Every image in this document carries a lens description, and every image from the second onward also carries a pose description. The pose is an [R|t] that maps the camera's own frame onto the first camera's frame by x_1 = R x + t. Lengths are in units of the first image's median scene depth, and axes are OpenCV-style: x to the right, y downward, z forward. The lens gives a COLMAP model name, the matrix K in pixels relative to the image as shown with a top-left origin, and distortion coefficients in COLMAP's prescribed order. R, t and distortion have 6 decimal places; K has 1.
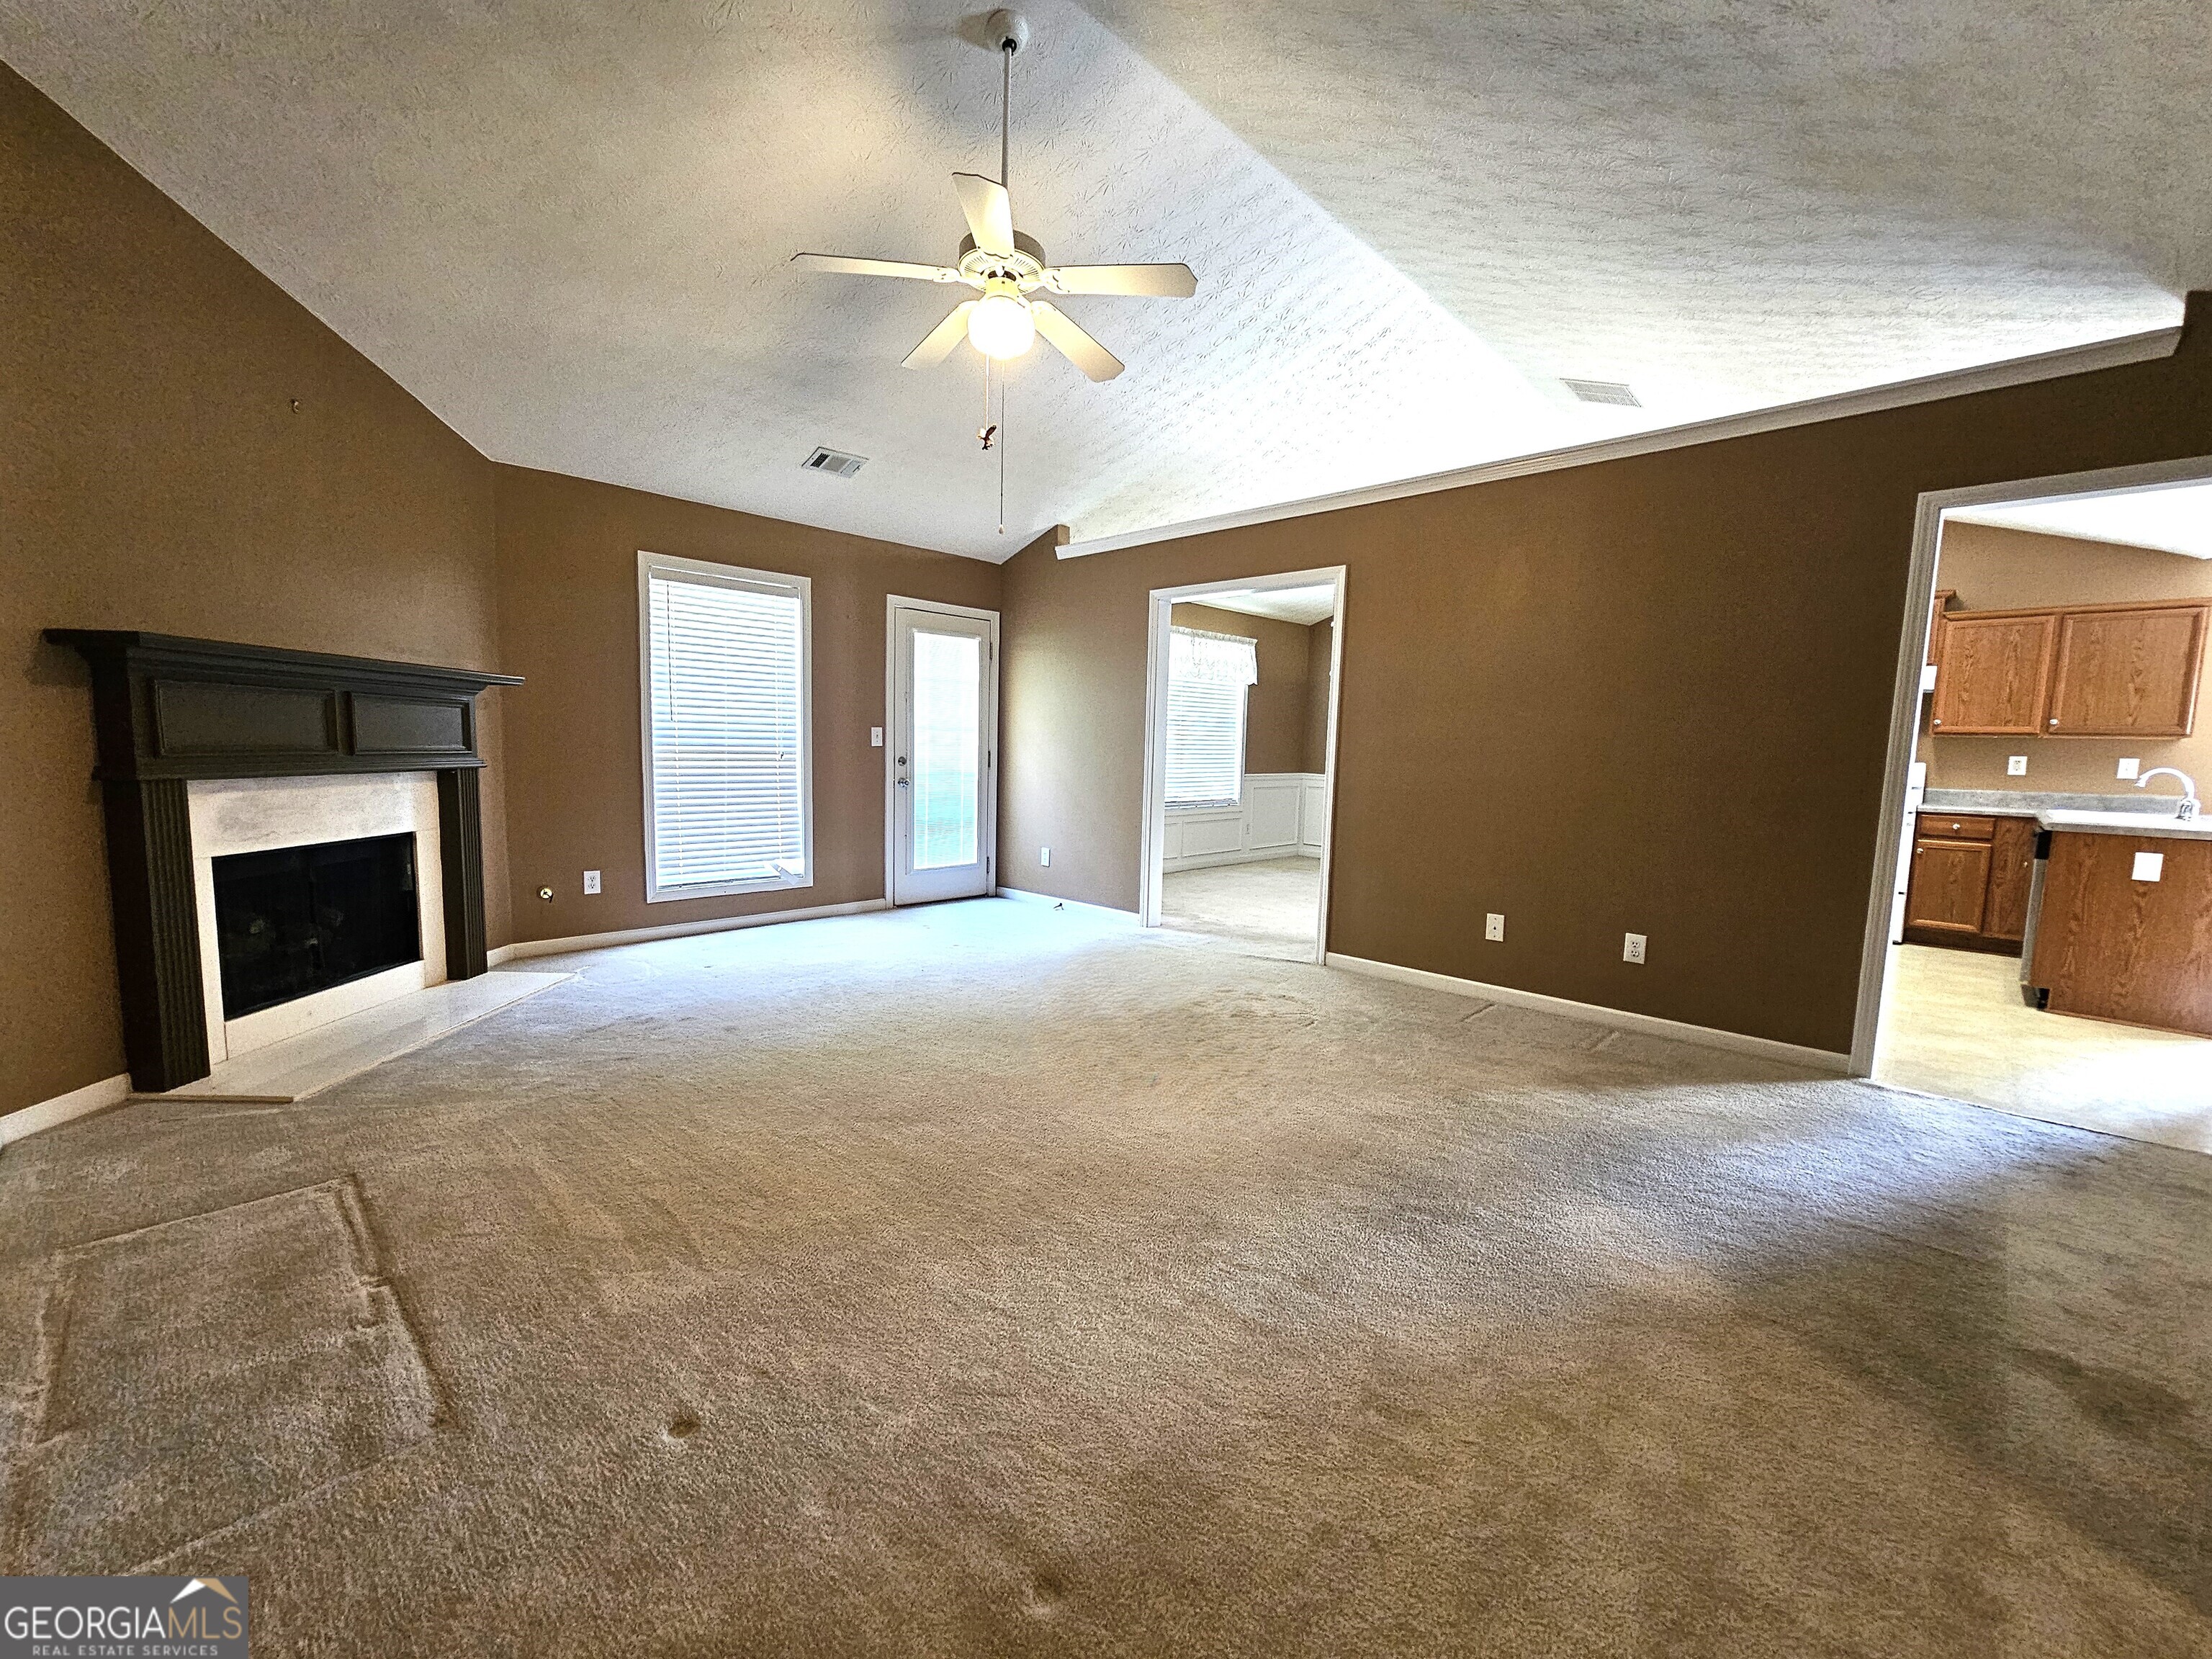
lens RADIAL K [[900.9, 0, 1112.6], [0, 900.9, 822.8], [0, 0, 1]] dist [-0.009520, 0.002087]
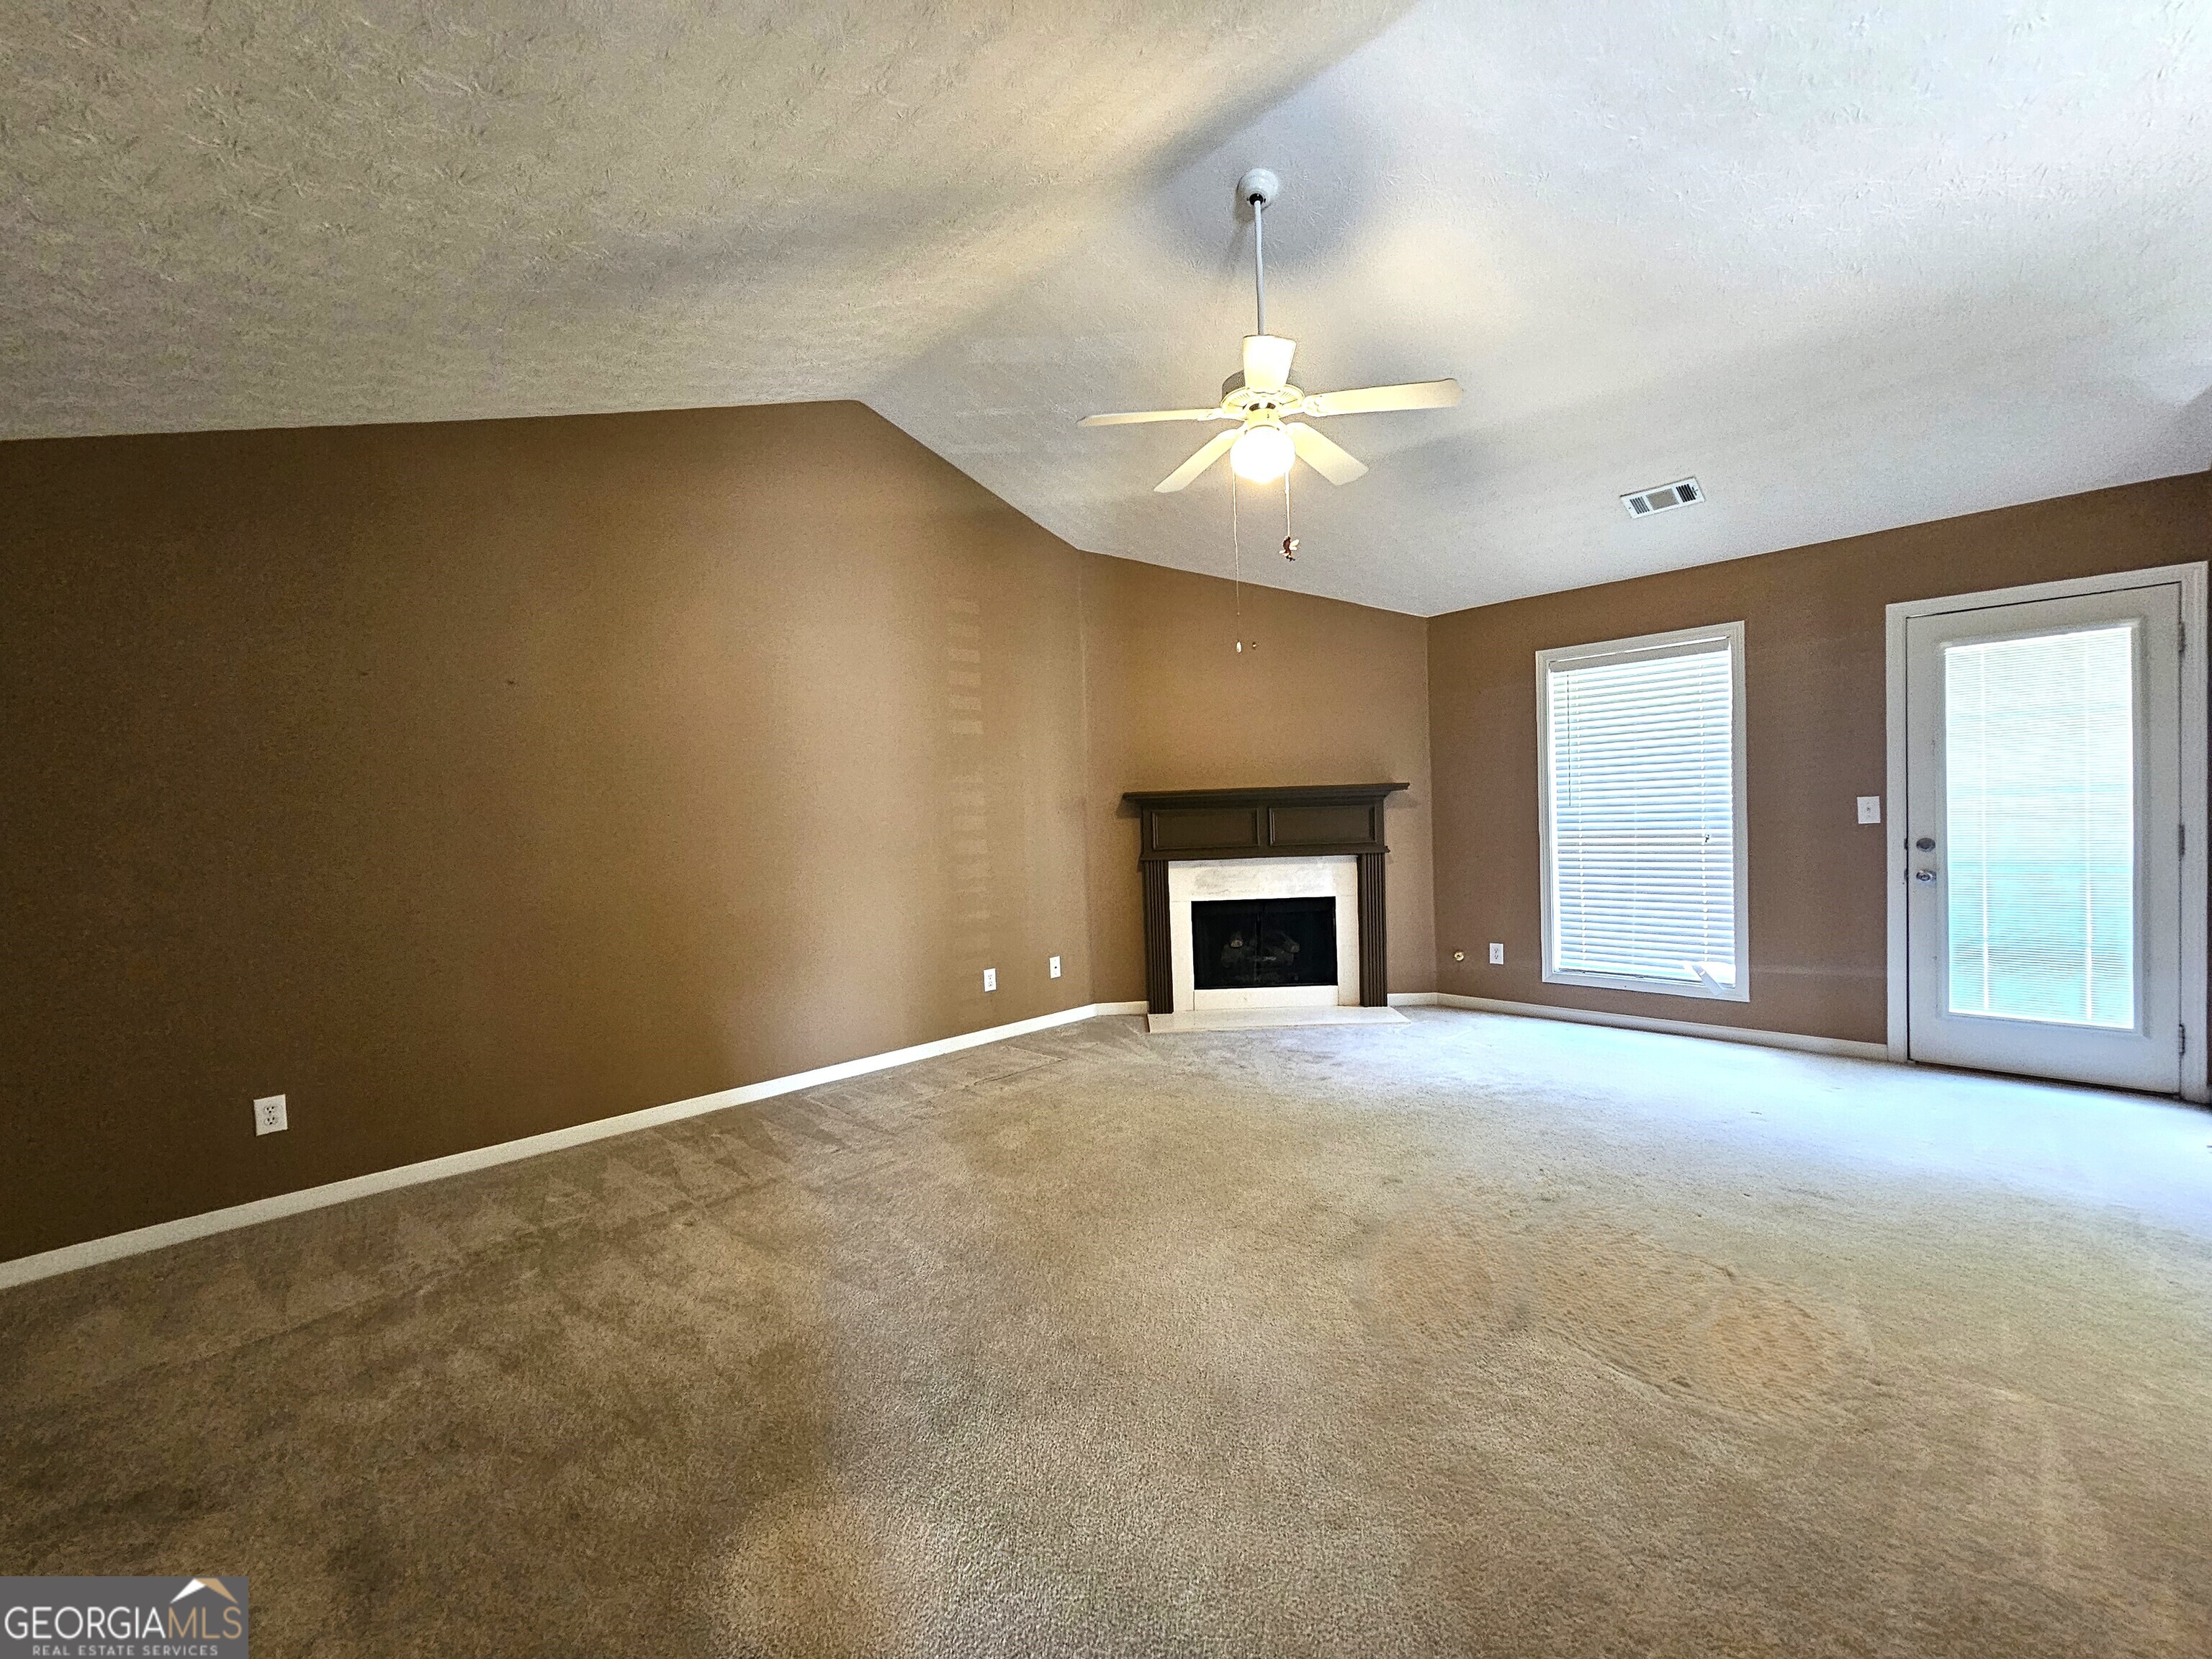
lens RADIAL K [[900.9, 0, 1099.1], [0, 900.9, 841.9], [0, 0, 1]] dist [-0.009520, 0.002087]
pose [[-0.024401, 0.003458, -0.999696, 0.562825], [-0.052573, 0.998606, 0.004737, -0.053327], [0.998319, 0.052673, -0.024186, 0.521135]]
